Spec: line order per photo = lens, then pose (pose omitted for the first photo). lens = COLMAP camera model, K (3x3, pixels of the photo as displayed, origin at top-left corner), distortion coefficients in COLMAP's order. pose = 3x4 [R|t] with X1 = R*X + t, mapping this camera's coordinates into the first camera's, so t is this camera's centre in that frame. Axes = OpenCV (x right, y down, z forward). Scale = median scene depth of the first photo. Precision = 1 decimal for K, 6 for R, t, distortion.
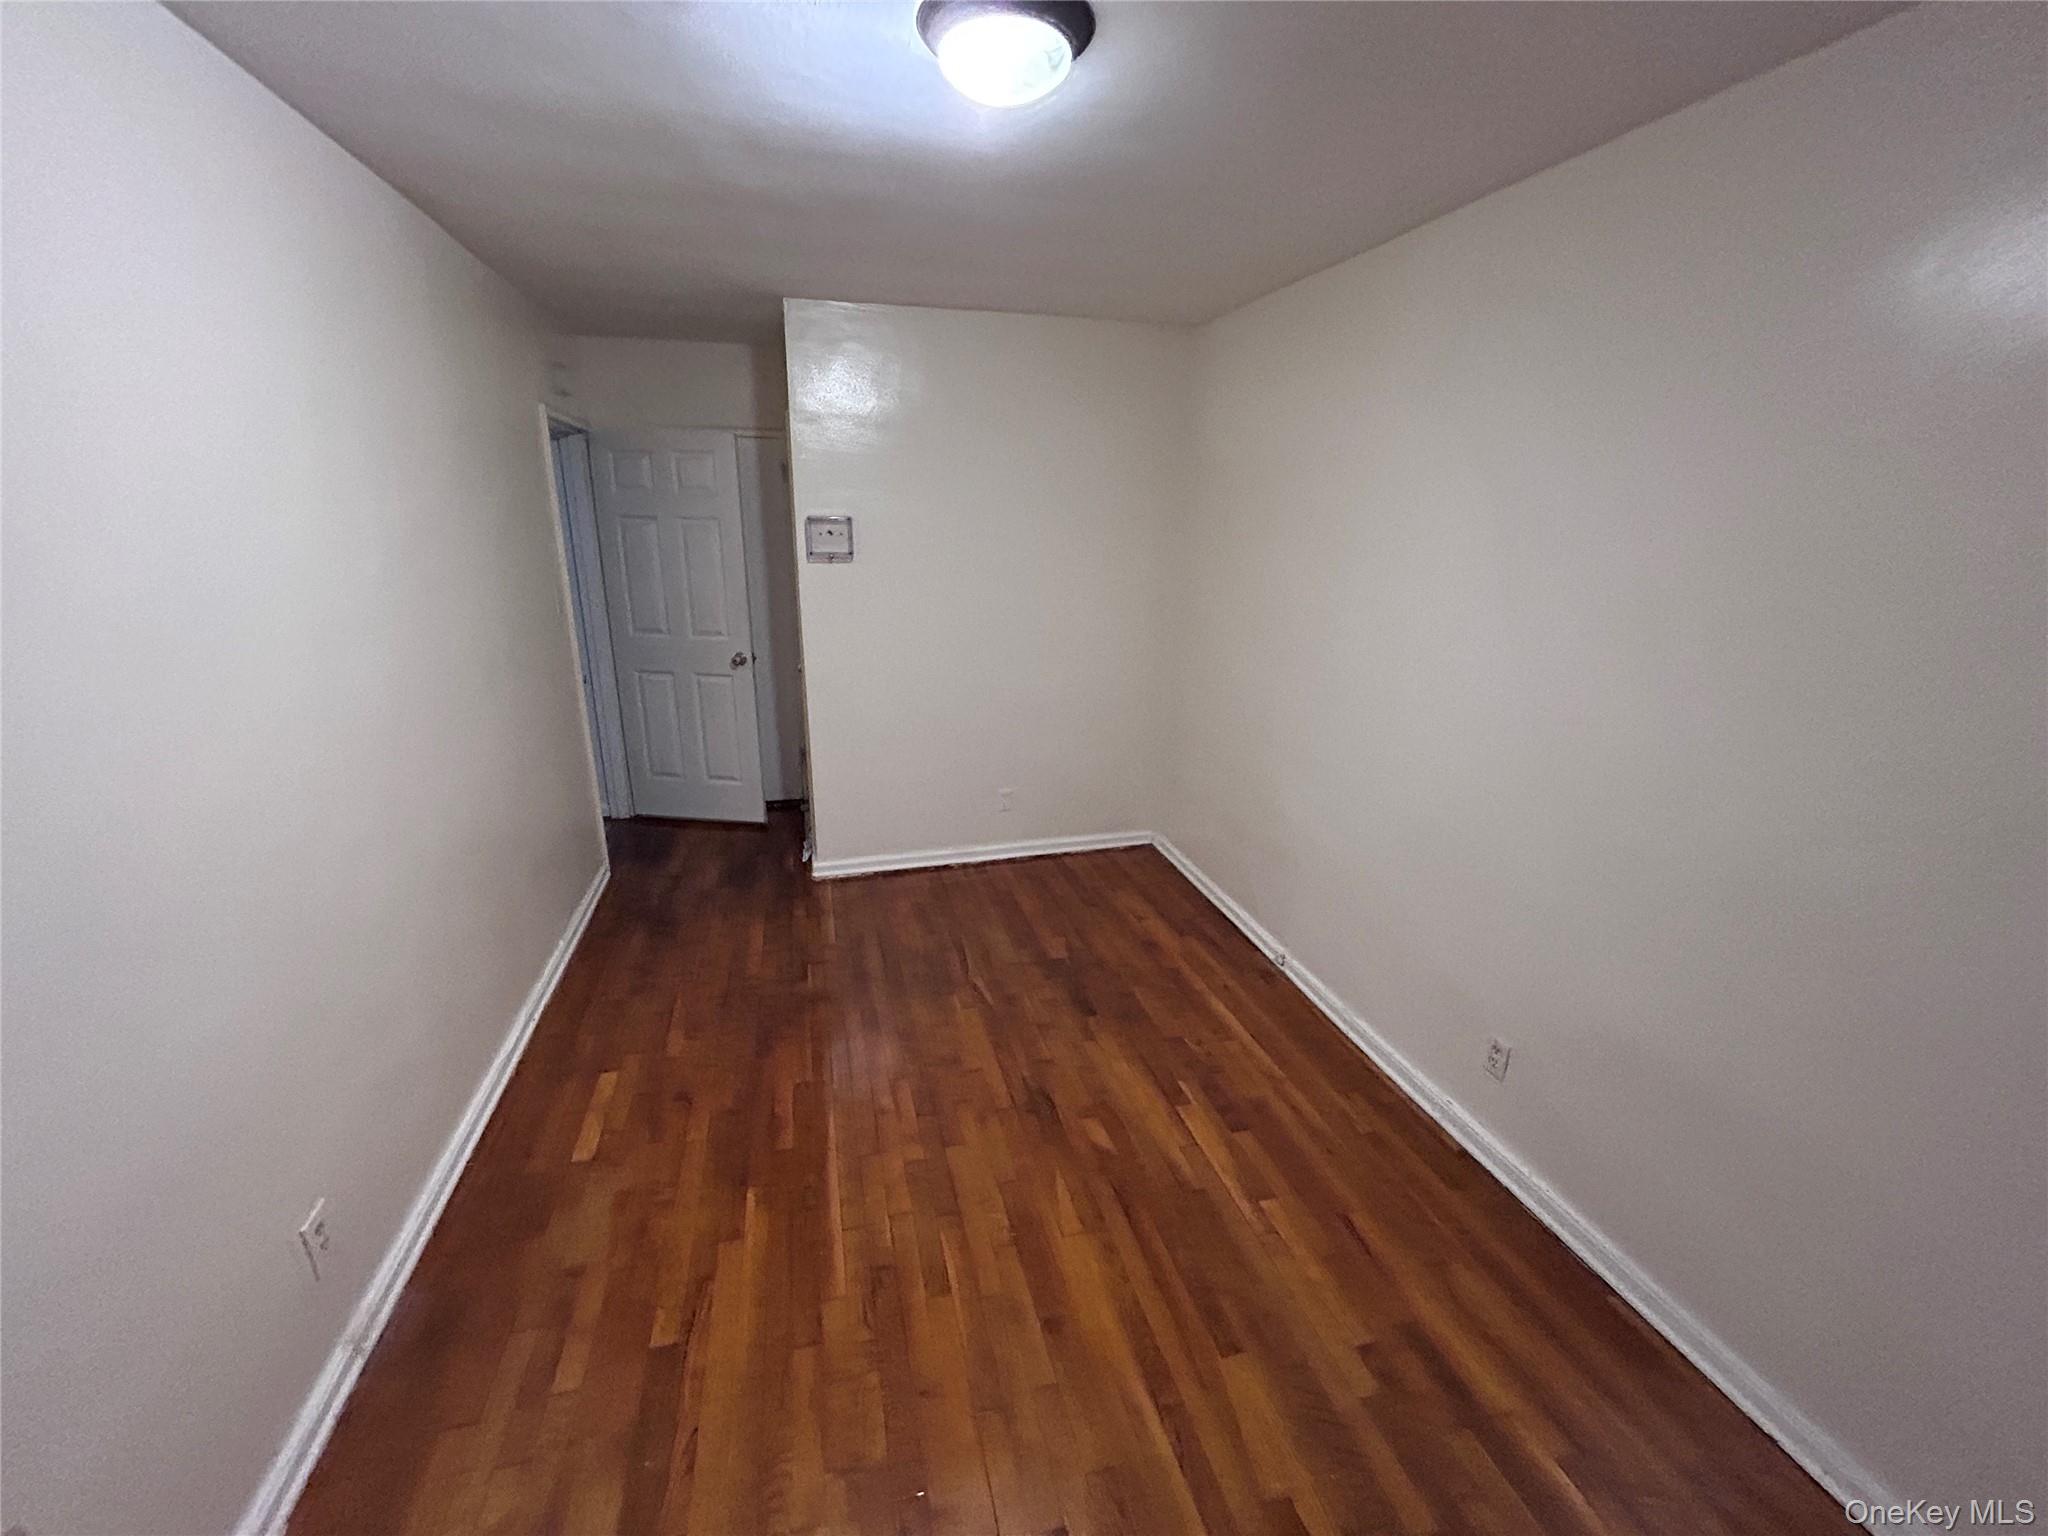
lens RADIAL K [[825.6, 0, 1018.2], [0, 825.6, 767.9], [0, 0, 1]] dist [-0.015972, 0.000040]
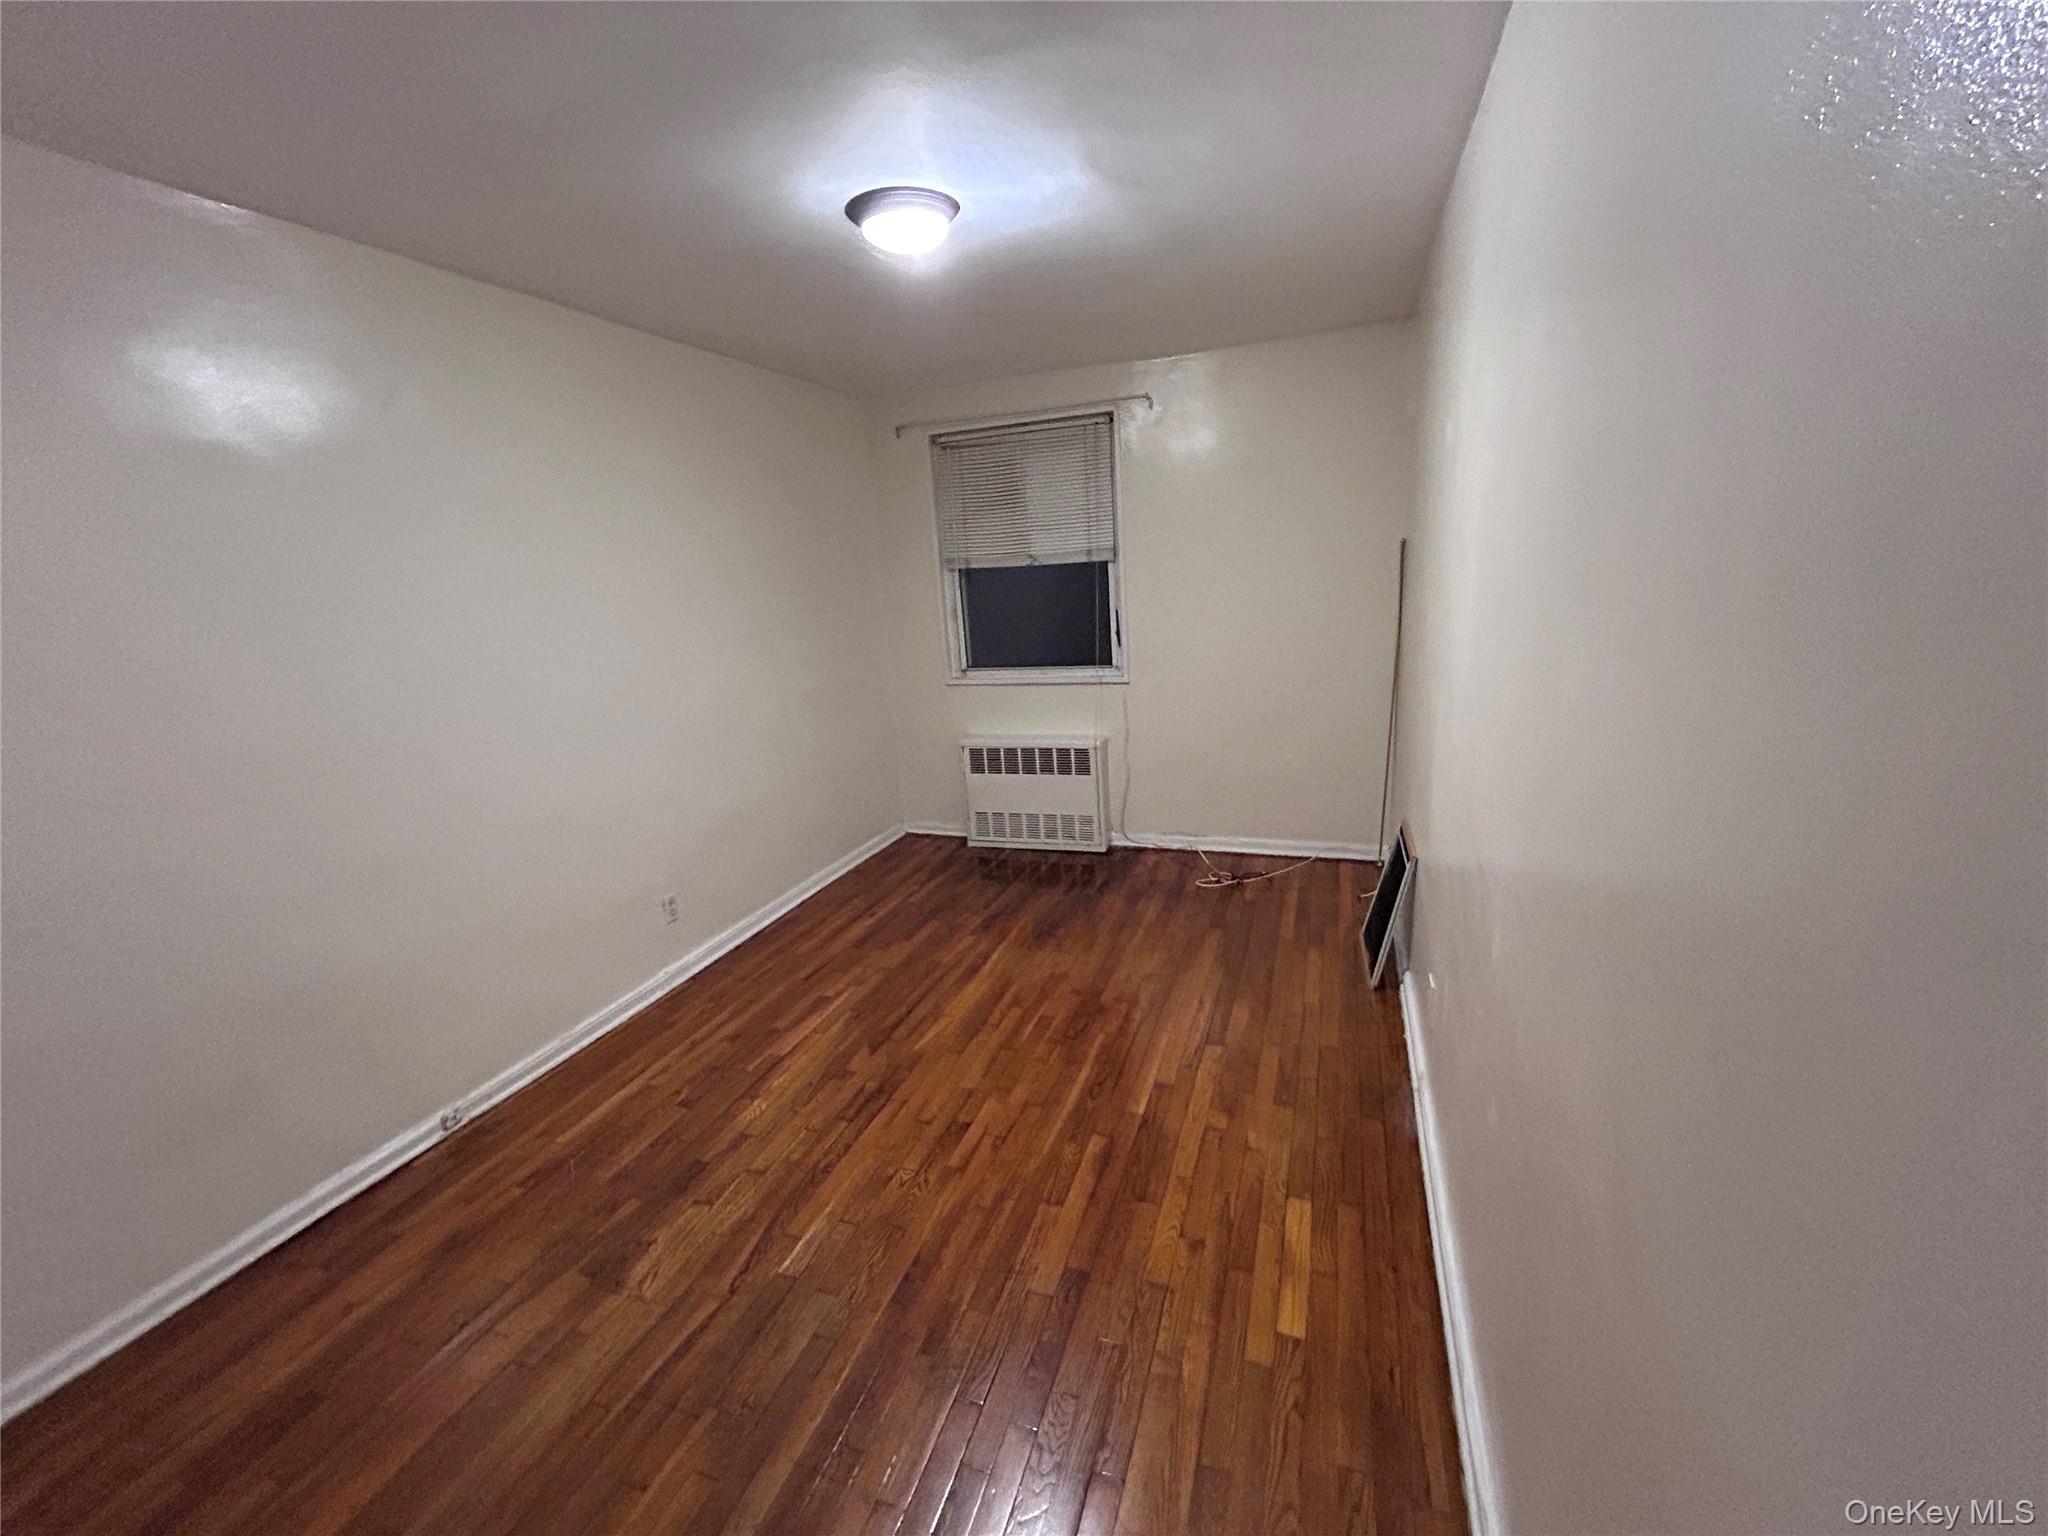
lens RADIAL K [[825.6, 0, 1021.9], [0, 825.6, 770.6], [0, 0, 1]] dist [-0.015972, 0.000040]
pose [[-0.819907, -0.113747, 0.561083, -0.698709], [0.205959, 0.855839, 0.474469, -0.411216], [-0.534166, 0.504580, -0.678281, 1.461442]]
